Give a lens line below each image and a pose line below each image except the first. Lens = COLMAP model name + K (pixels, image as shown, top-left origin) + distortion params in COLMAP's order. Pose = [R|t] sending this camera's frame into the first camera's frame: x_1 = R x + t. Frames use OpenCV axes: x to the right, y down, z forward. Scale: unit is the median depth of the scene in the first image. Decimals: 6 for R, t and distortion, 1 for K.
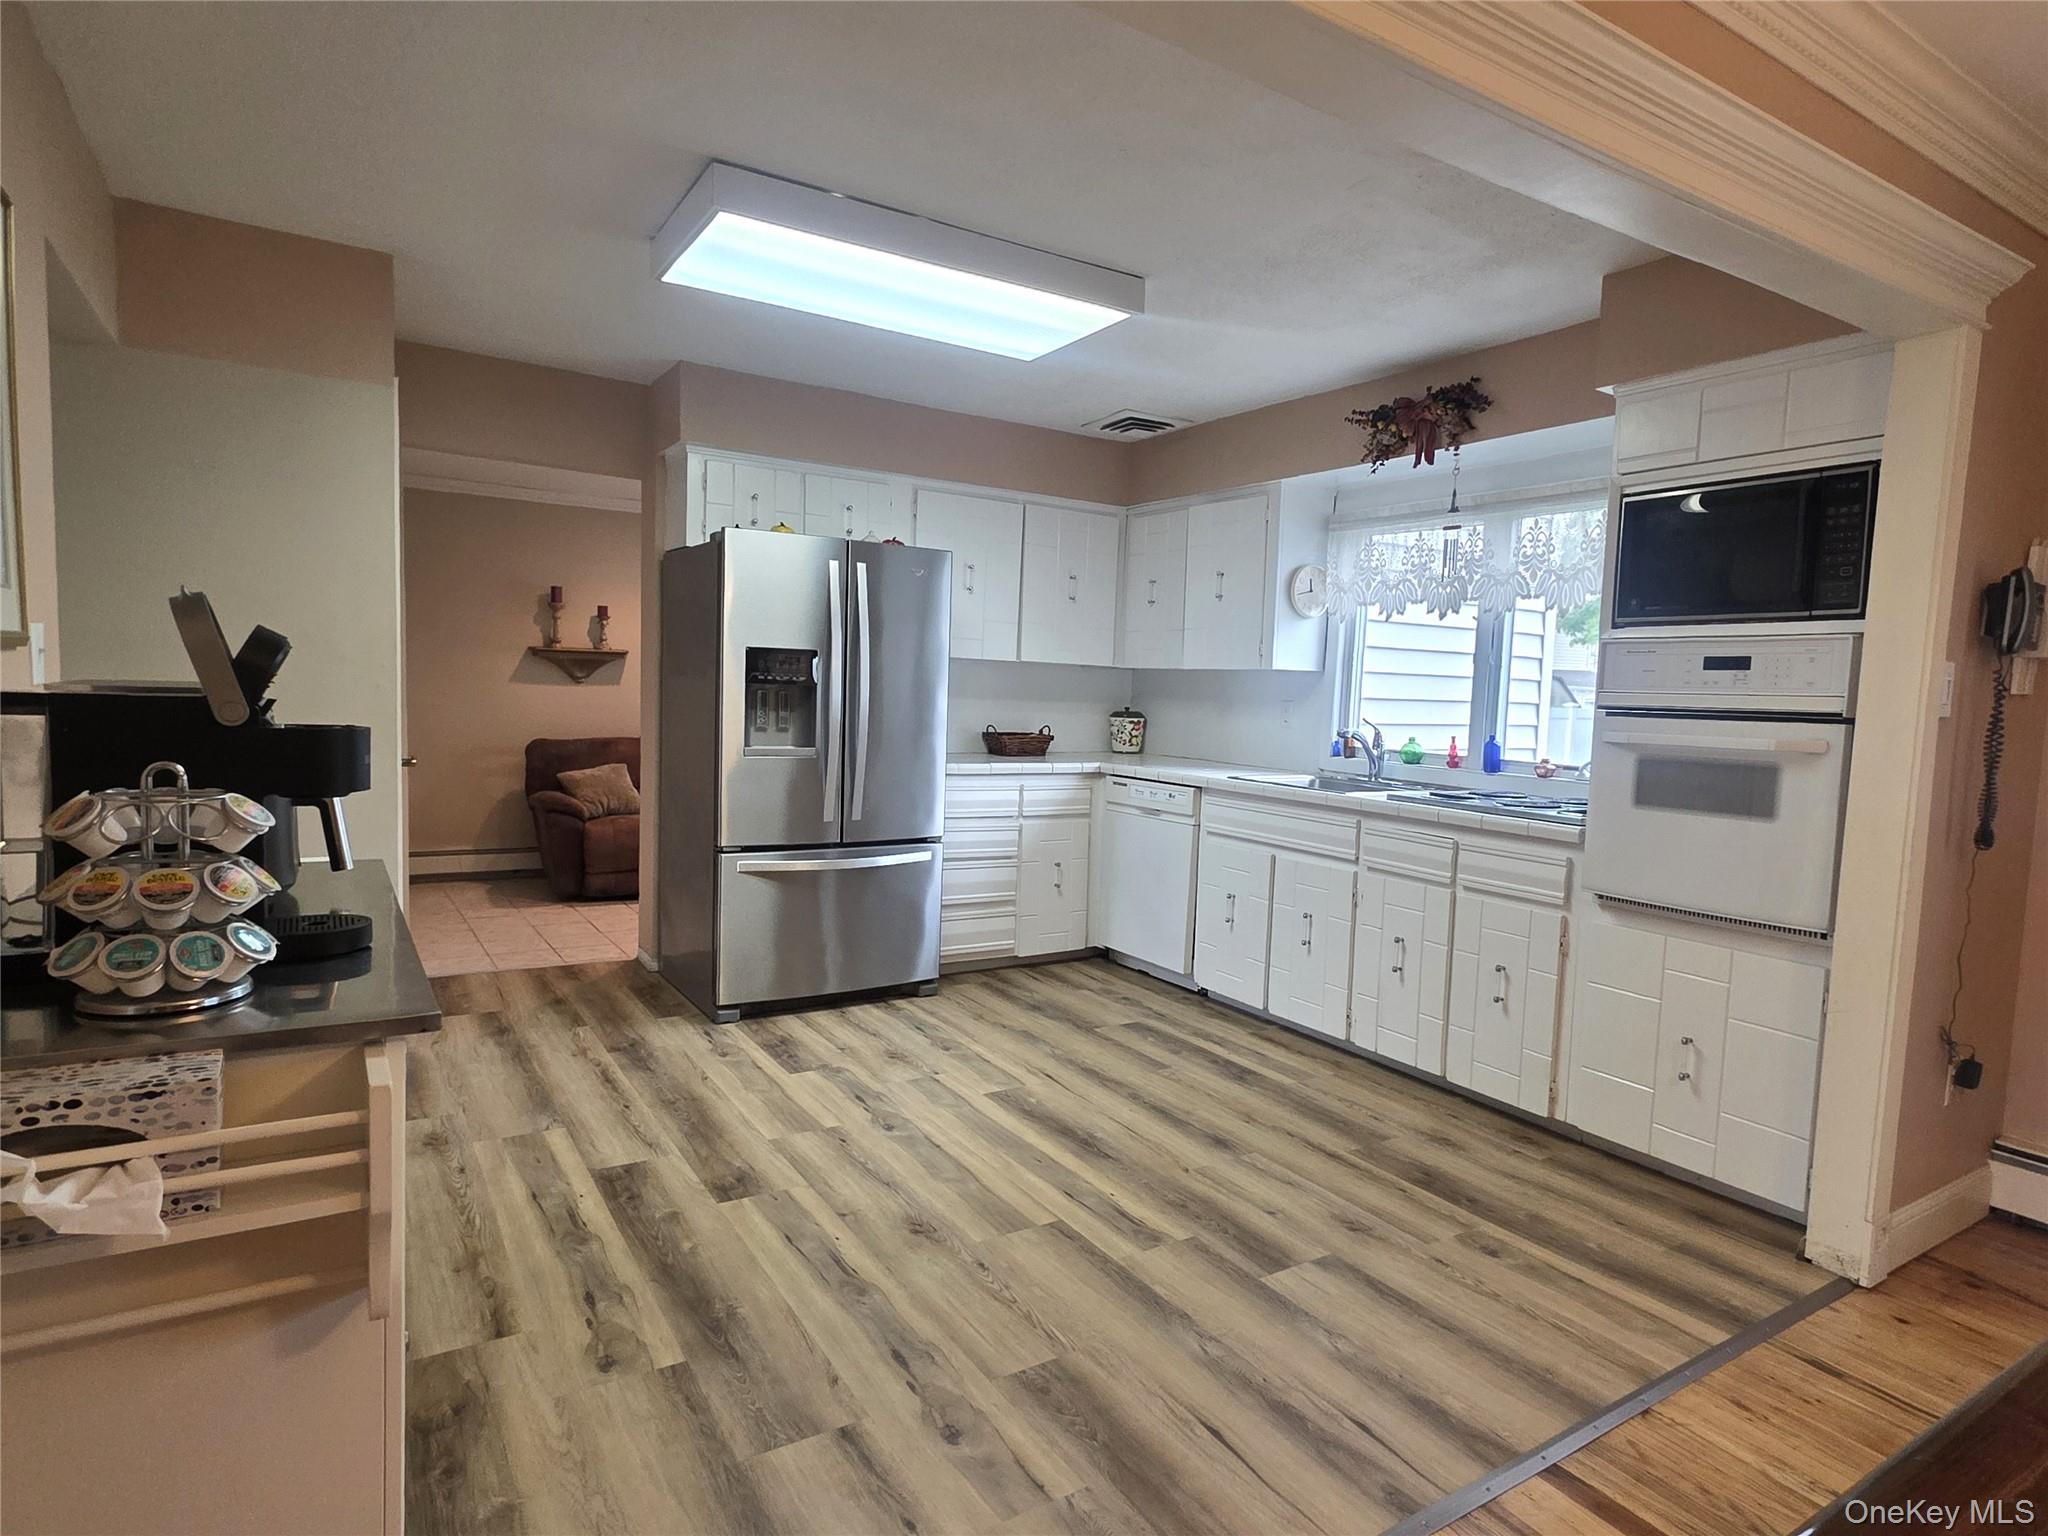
lens RADIAL K [[1133.3, 0, 1038.6], [0, 1133.3, 770.5], [0, 0, 1]] dist [0.002024, 0.003112]
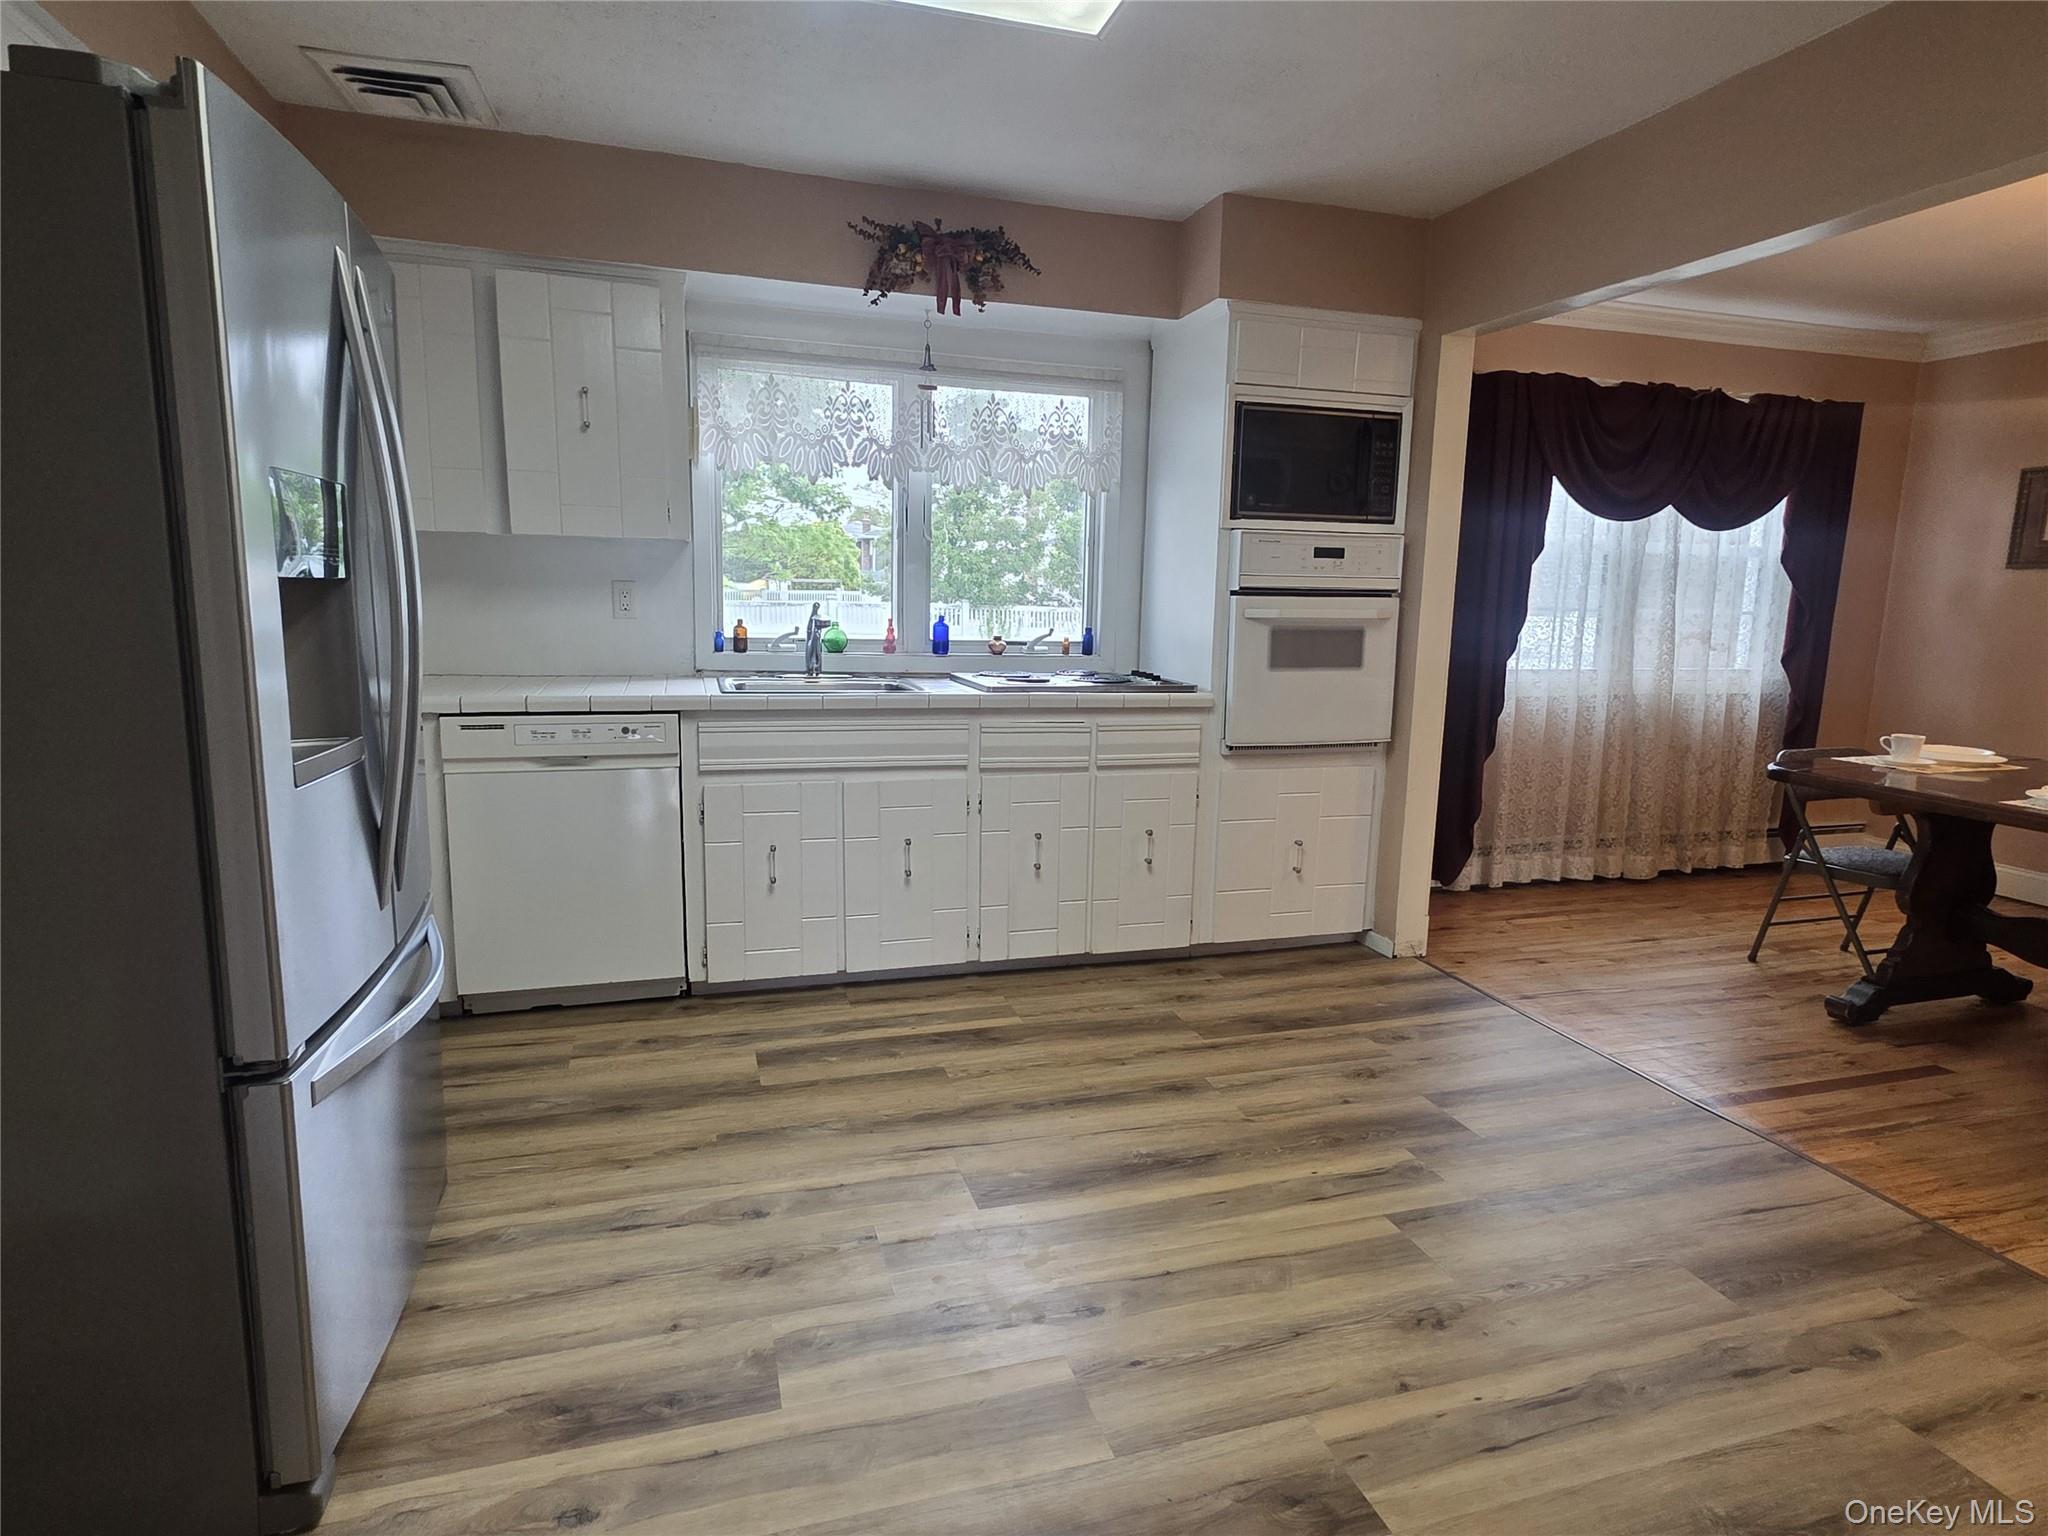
lens RADIAL K [[1133.3, 0, 1035.5], [0, 1133.3, 775.9], [0, 0, 1]] dist [0.002024, 0.003112]
pose [[0.253167, -0.189441, 0.948693, -0.594594], [0.058991, 0.981838, 0.180317, -0.075326], [-0.965622, 0.010314, 0.259744, 0.764730]]
